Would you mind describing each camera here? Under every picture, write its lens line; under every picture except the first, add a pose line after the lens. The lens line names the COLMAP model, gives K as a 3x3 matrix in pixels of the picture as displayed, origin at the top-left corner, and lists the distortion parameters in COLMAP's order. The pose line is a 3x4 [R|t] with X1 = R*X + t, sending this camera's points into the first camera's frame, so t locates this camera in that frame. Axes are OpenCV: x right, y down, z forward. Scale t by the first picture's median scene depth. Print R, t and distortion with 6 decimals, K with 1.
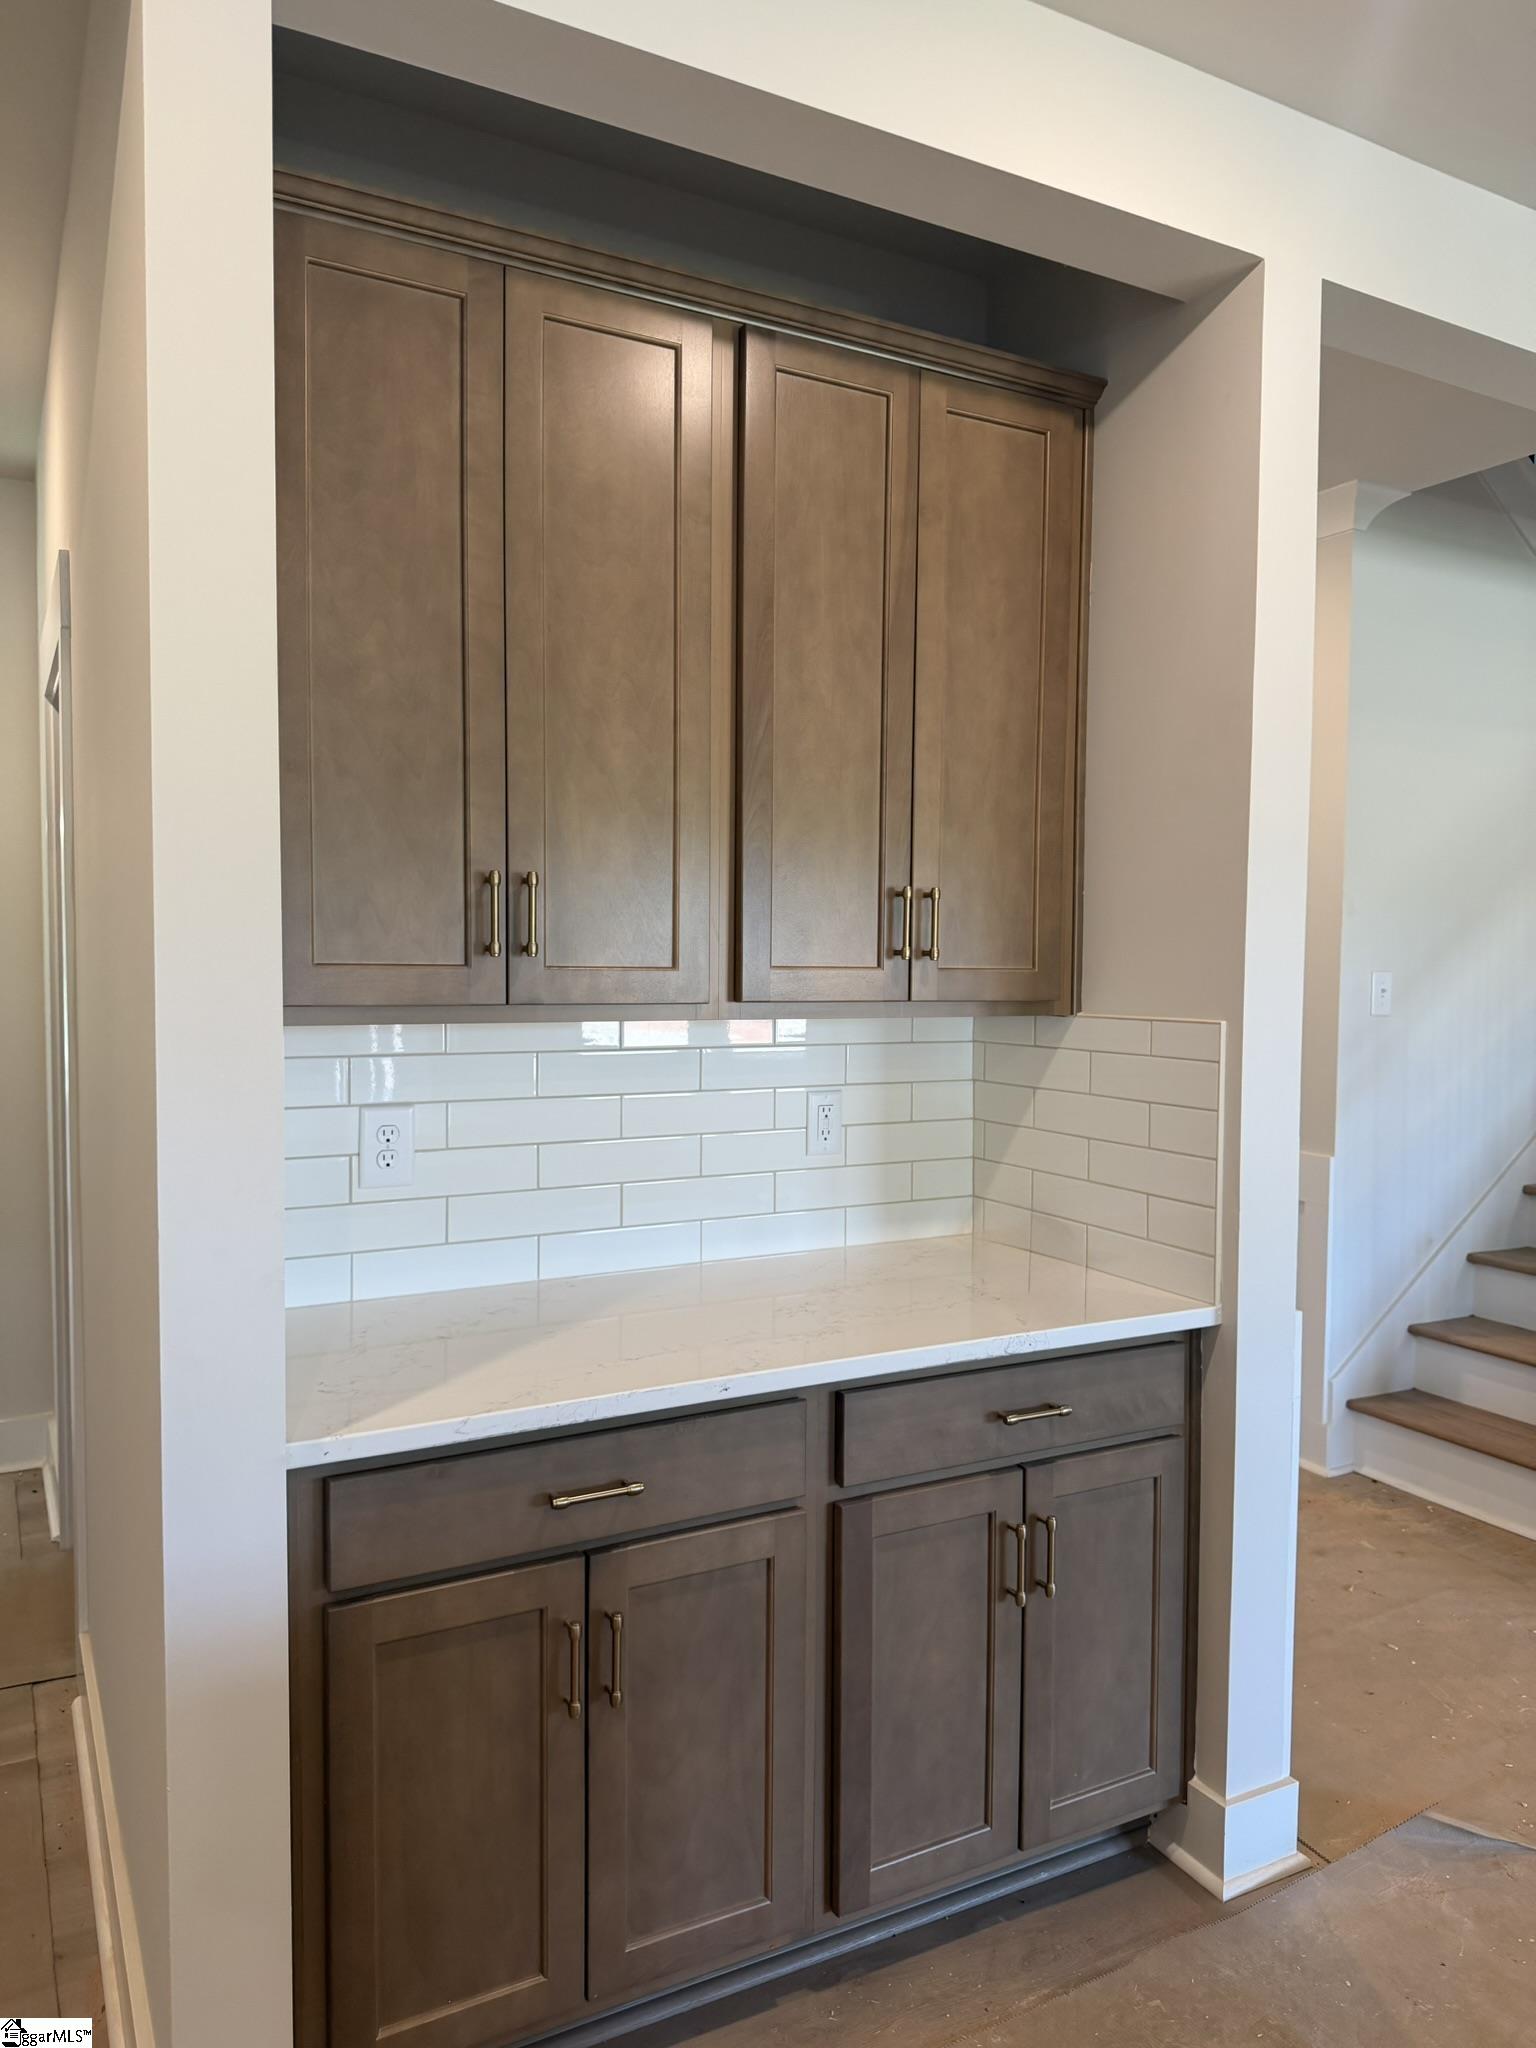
lens RADIAL K [[1462.4, 0, 772.7], [0, 1462.4, 1030.4], [0, 0, 1]] dist [0.085738, -0.092153]
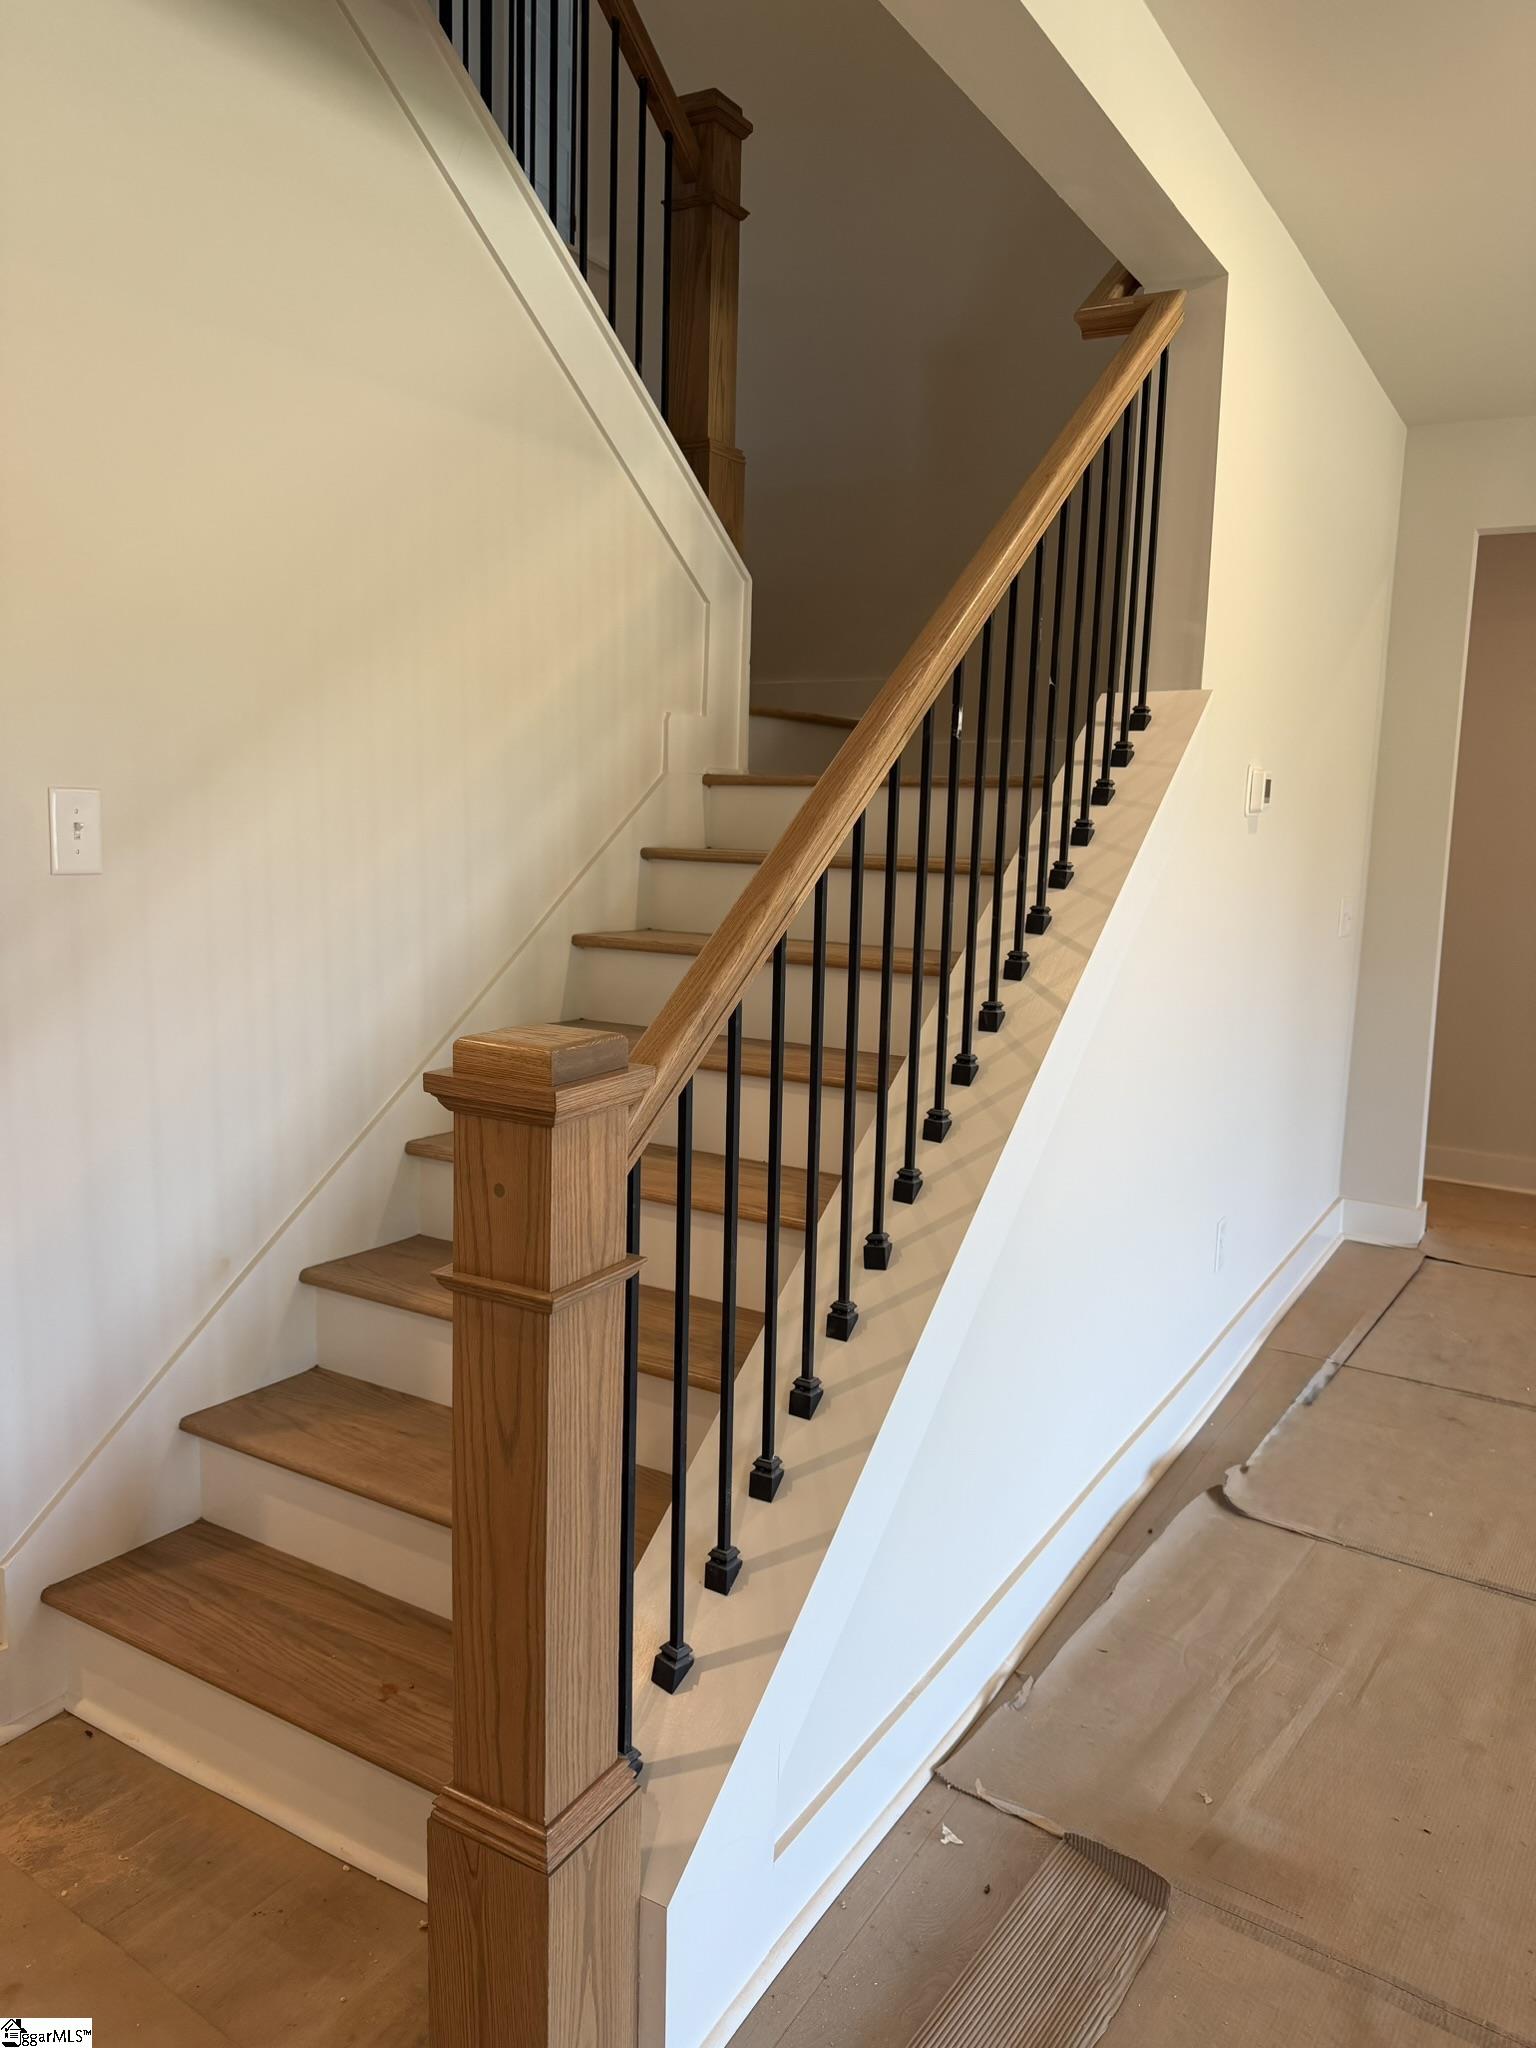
lens RADIAL K [[1462.4, 0, 767.7], [0, 1462.4, 1020.4], [0, 0, 1]] dist [0.085738, -0.092153]
pose [[0.861636, -0.053745, 0.504673, 0.350499], [-0.004609, 0.993508, 0.113672, -0.019519], [-0.507506, -0.100270, 0.855794, 0.421594]]
